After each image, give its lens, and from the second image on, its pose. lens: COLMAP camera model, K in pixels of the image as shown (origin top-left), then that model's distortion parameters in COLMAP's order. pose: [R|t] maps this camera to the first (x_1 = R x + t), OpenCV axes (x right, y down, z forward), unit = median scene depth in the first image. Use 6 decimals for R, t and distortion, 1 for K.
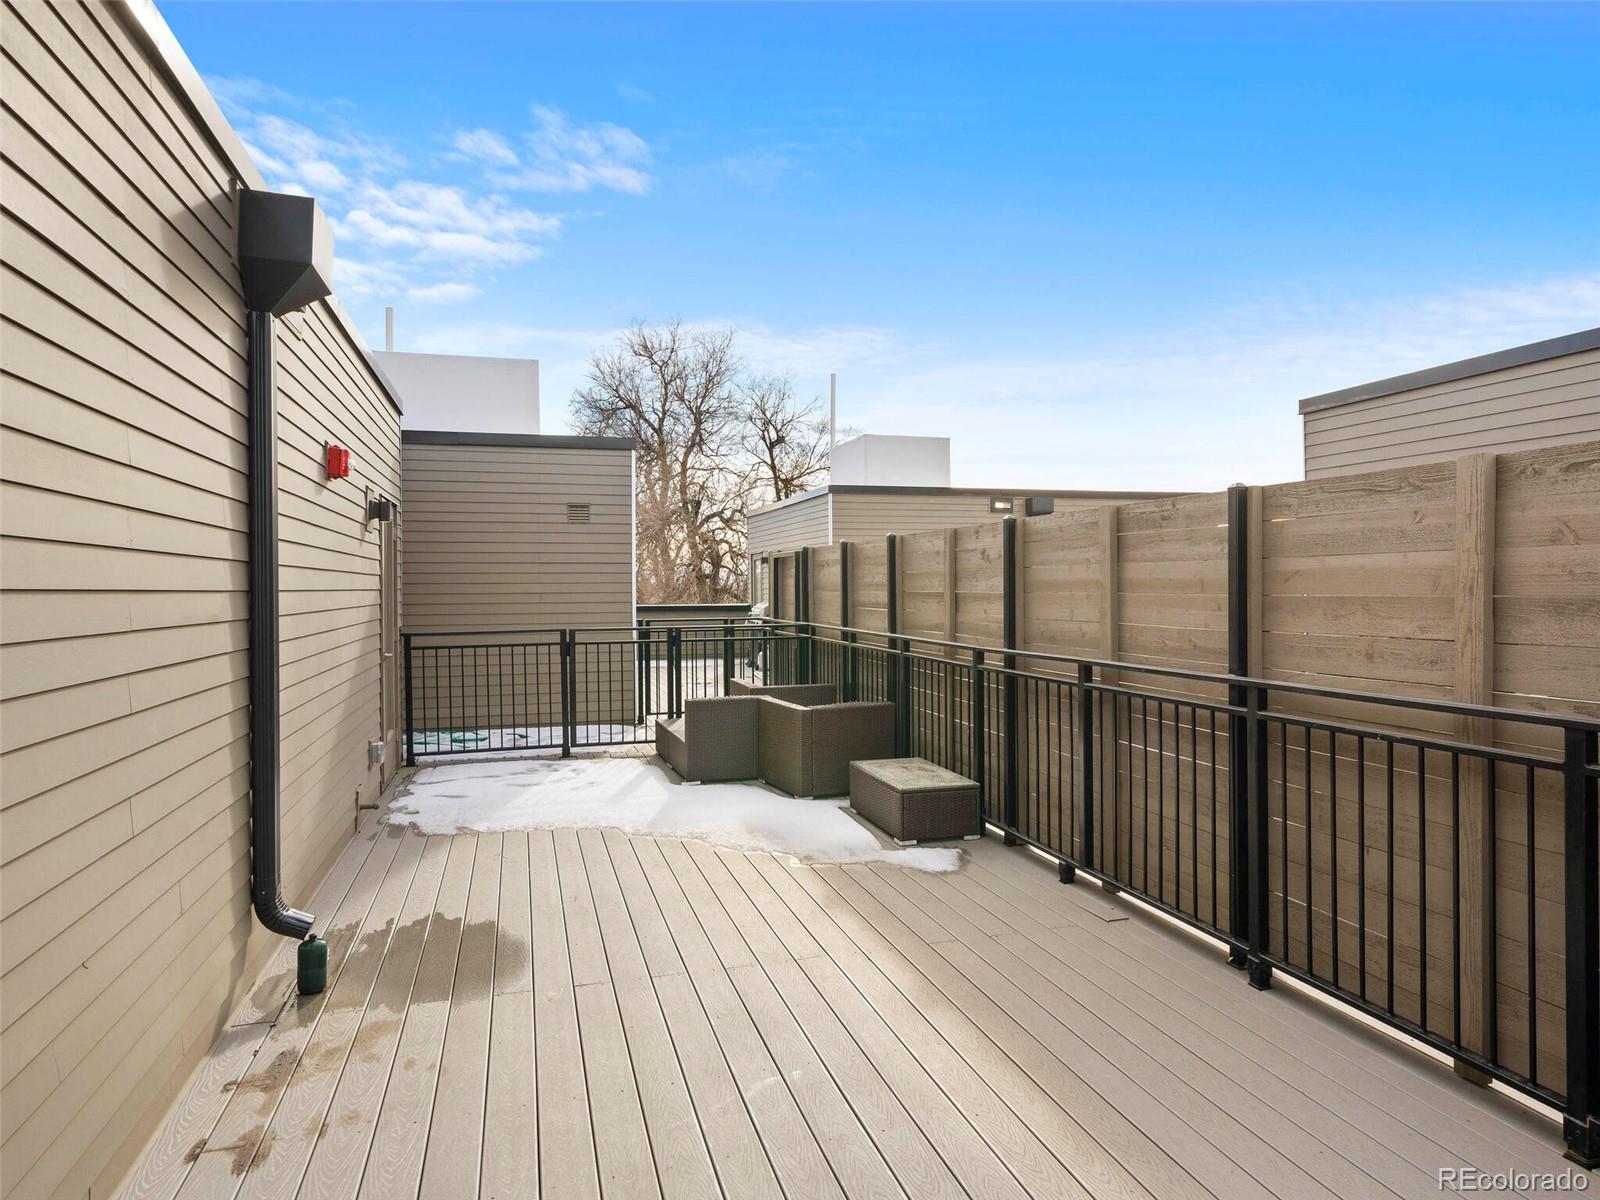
lens RADIAL K [[975.0, 0, 798.0], [0, 975.0, 594.6], [0, 0, 1]] dist [0.003197, 0.000969]
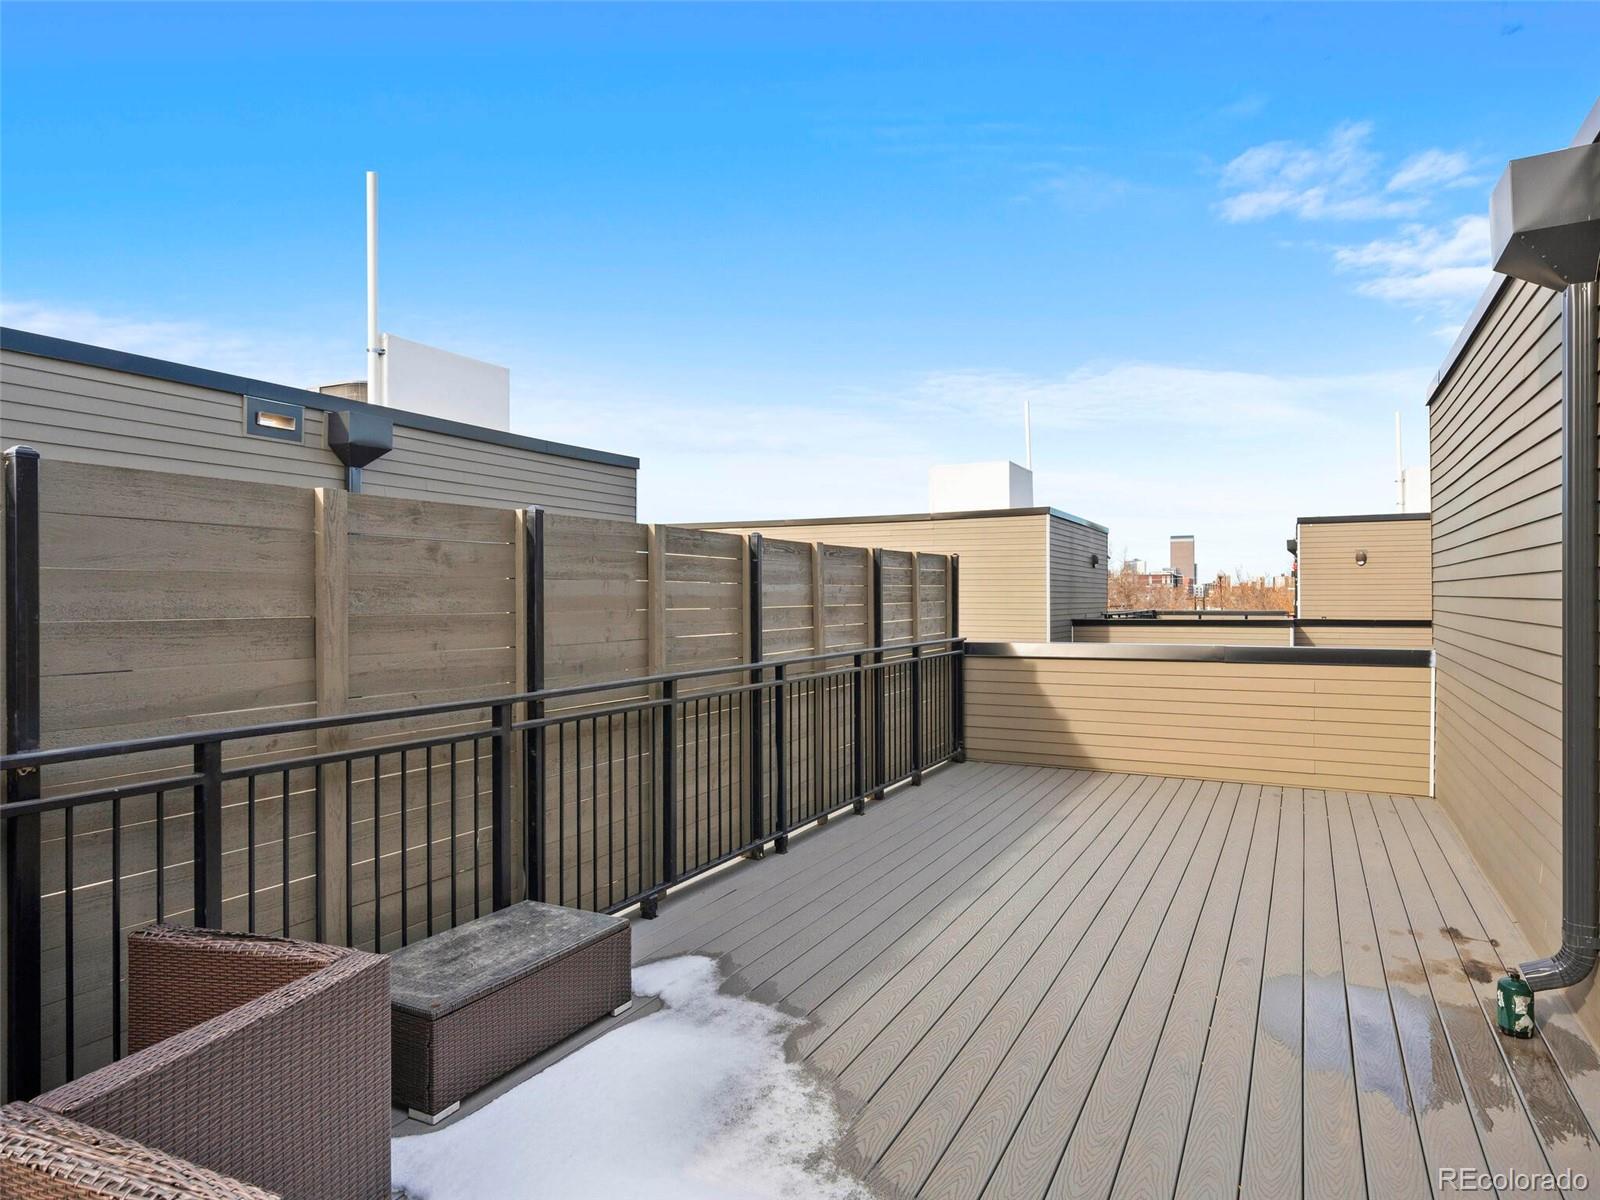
lens RADIAL K [[993.1, 0, 795.5], [0, 993.1, 601.6], [0, 0, 1]] dist [0.009796, -0.001670]
pose [[-0.731290, 0.006764, 0.682033, -0.540263], [0.014969, 0.999869, 0.006134, -0.015035], [-0.681902, 0.014695, -0.731296, 1.795820]]
